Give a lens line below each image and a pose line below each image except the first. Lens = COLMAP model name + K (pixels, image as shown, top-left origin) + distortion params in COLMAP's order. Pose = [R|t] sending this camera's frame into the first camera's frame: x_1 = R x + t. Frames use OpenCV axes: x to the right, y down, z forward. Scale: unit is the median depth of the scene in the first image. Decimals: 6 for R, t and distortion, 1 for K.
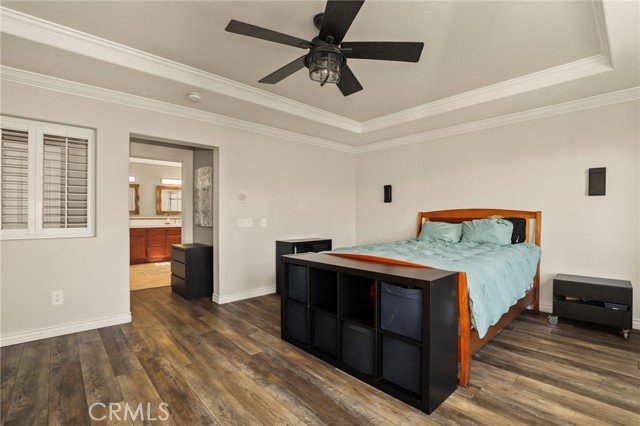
lens RADIAL K [[294.9, 0, 323.9], [0, 294.9, 212.6], [0, 0, 1]] dist [-0.038670, 0.009983]
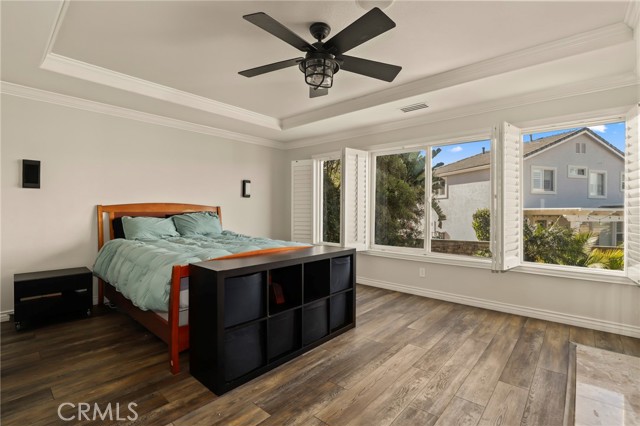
lens RADIAL K [[294.9, 0, 323.9], [0, 294.9, 212.6], [0, 0, 1]] dist [-0.038670, 0.009983]
pose [[-0.099132, -0.009446, 0.995029, -0.934810], [-0.014145, 0.999867, 0.008083, 0.006875], [-0.994974, -0.013273, -0.099253, 0.953554]]
